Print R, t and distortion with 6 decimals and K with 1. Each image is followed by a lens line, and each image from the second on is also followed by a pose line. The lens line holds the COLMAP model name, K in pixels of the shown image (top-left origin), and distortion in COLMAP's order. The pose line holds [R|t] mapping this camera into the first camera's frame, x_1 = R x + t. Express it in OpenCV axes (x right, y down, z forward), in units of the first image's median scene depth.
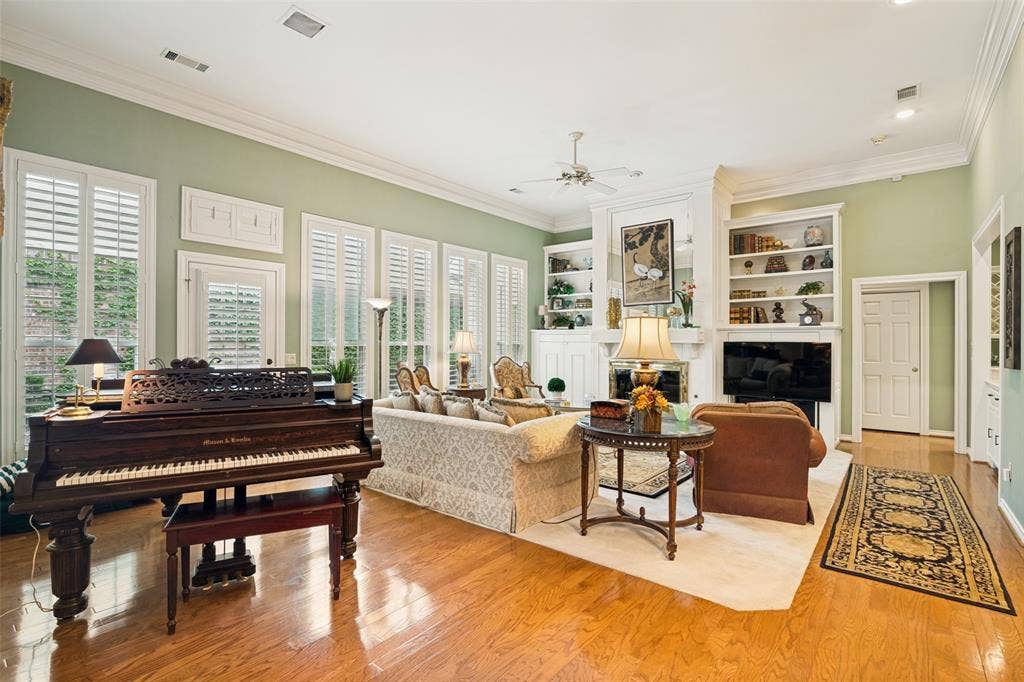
lens RADIAL K [[482.9, 0, 513.8], [0, 482.9, 343.1], [0, 0, 1]] dist [-0.013906, -0.000388]
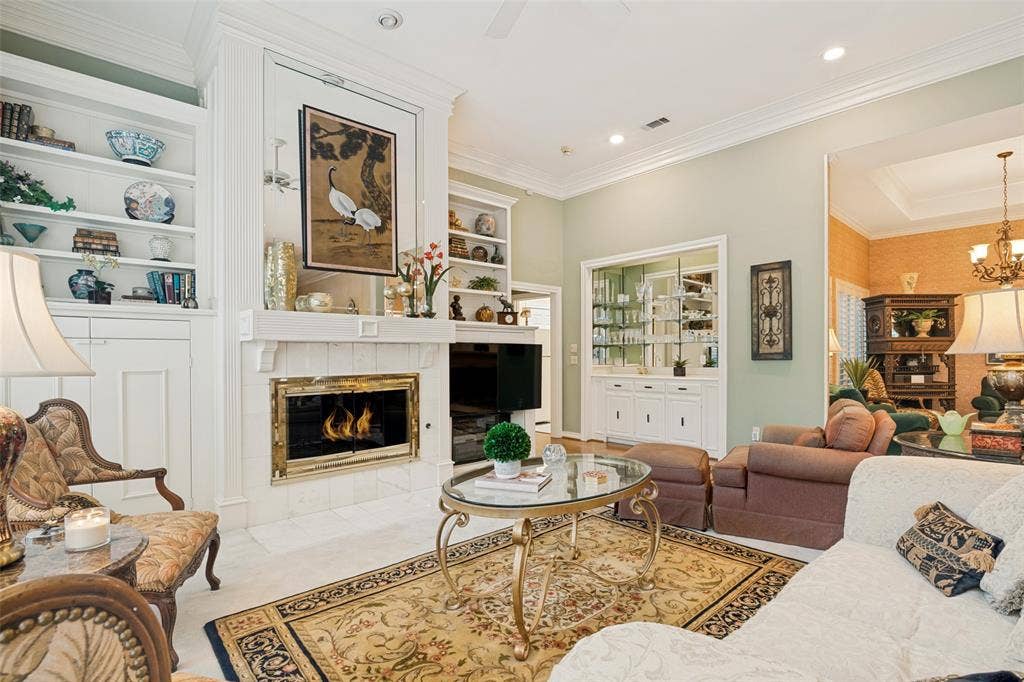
lens RADIAL K [[482.9, 0, 526.0], [0, 482.9, 355.9], [0, 0, 1]] dist [-0.013906, -0.000388]
pose [[0.151901, -0.005195, 0.988382, -0.480011], [0.007957, 0.999960, 0.004033, 0.029520], [-0.988364, 0.007252, 0.151936, 1.529132]]
